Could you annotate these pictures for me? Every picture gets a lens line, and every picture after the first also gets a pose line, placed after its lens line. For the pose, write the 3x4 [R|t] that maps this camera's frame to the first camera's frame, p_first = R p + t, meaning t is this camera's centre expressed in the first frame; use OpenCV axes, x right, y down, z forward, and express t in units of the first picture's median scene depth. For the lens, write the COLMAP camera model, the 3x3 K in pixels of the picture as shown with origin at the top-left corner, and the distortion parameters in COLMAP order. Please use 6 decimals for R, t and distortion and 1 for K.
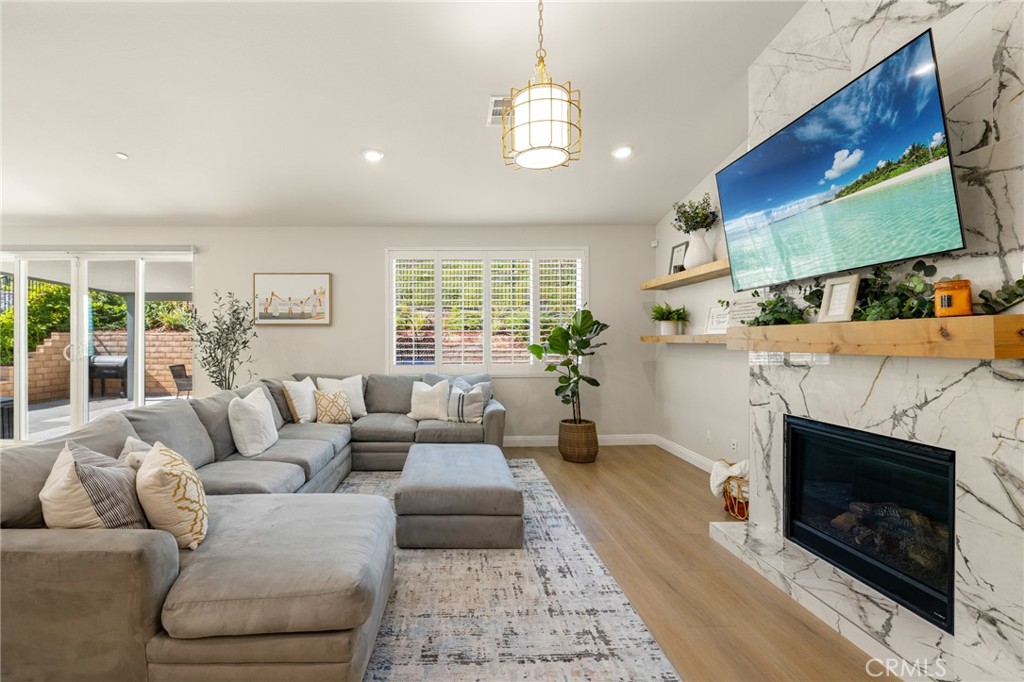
lens RADIAL K [[457.9, 0, 452.2], [0, 457.9, 340.7], [0, 0, 1]] dist [0.001589, -0.000220]
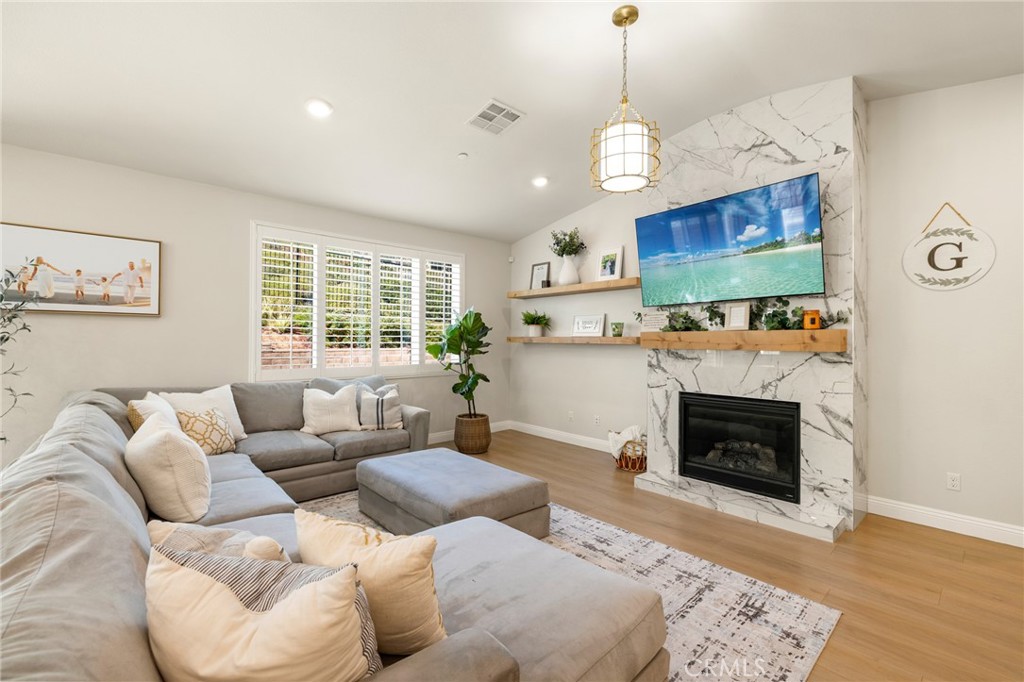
lens RADIAL K [[437.2, 0, 513.4], [0, 437.2, 337.1], [0, 0, 1]] dist [0.000641, -0.000011]
pose [[0.748639, 0.012086, 0.662868, -0.581471], [-0.006241, 0.999918, -0.011182, 0.003499], [-0.662949, 0.004234, 0.748653, 0.284579]]
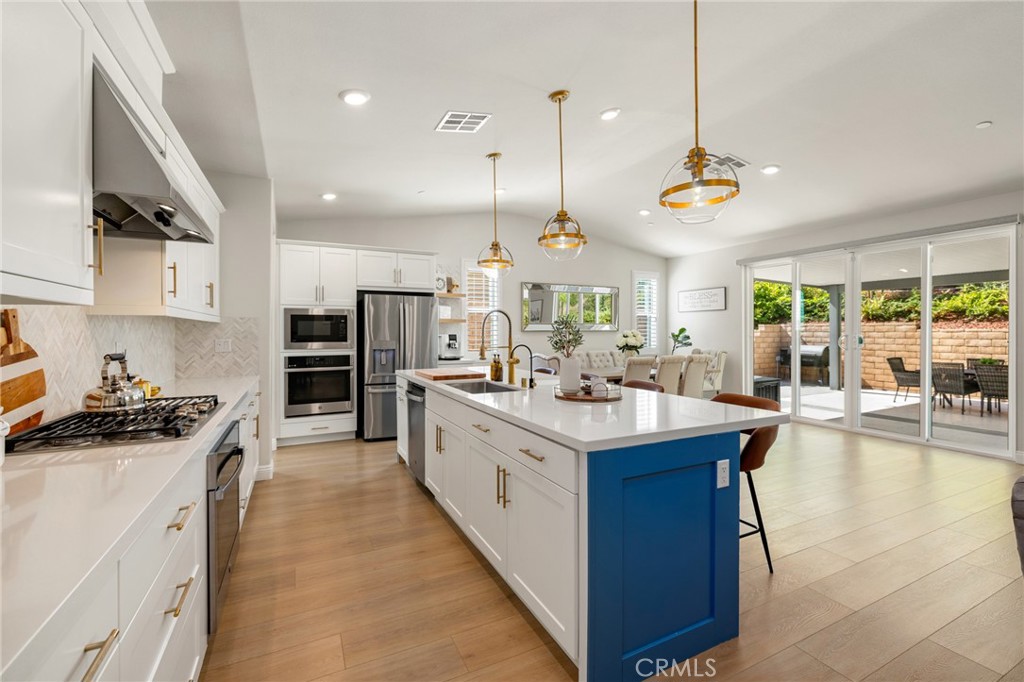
lens RADIAL K [[431.9, 0, 509.7], [0, 431.9, 333.0], [0, 0, 1]] dist [0.000986, 0.000078]
pose [[0.431371, 0.003227, -0.902169, -0.498812], [-0.000324, 0.999994, 0.003423, 0.001264], [0.902175, -0.001185, 0.431369, -0.281371]]
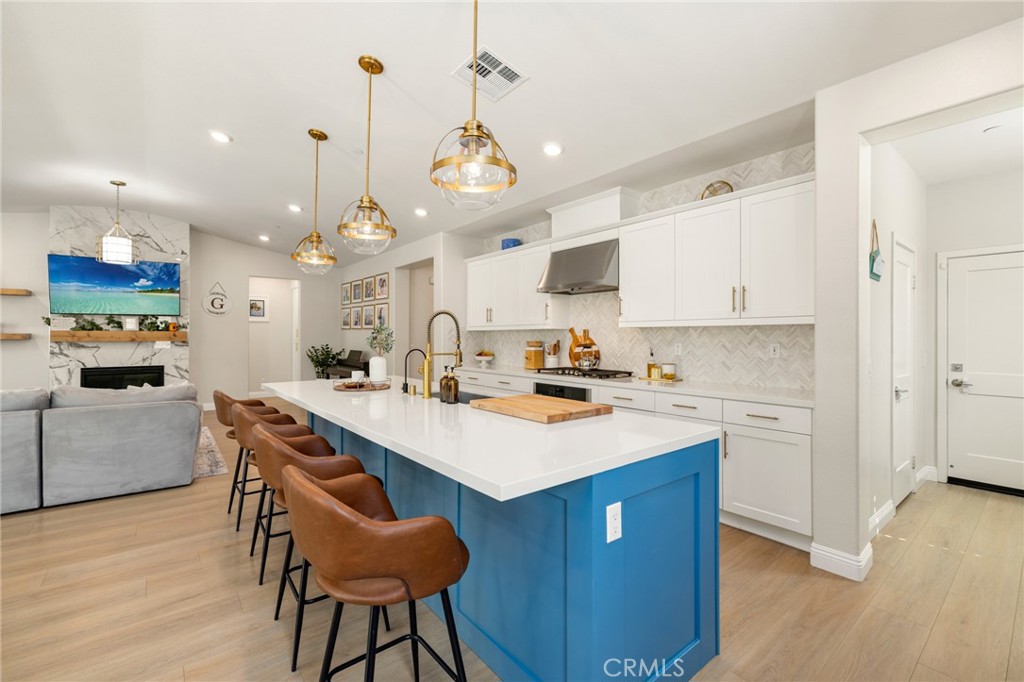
lens RADIAL K [[447.5, 0, 514.6], [0, 447.5, 331.9], [0, 0, 1]] dist [0.003401, 0.000474]
pose [[-0.626670, 0.010175, 0.779218, -2.365812], [0.002418, 0.999935, -0.011113, 0.003897], [-0.779281, -0.005080, -0.626654, 0.674698]]
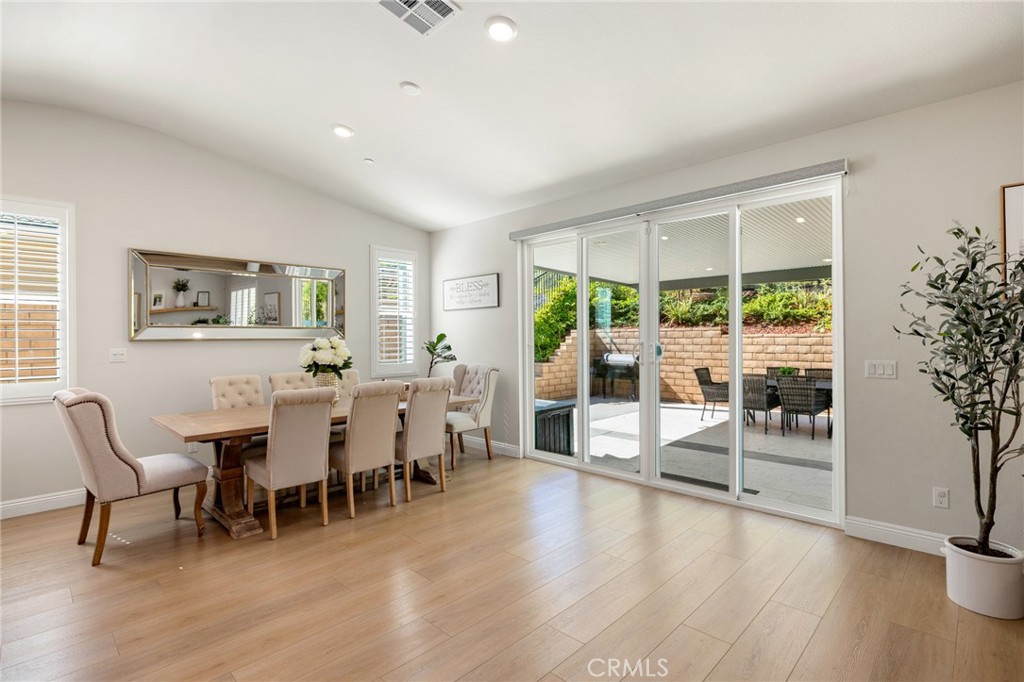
lens RADIAL K [[477.7, 0, 508.2], [0, 477.7, 338.1], [0, 0, 1]] dist [-0.002819, 0.000067]
pose [[0.705839, -0.005829, -0.708349, -0.855116], [0.006839, 0.999976, -0.001415, 0.001351], [0.708340, -0.003846, 0.705861, 0.611082]]
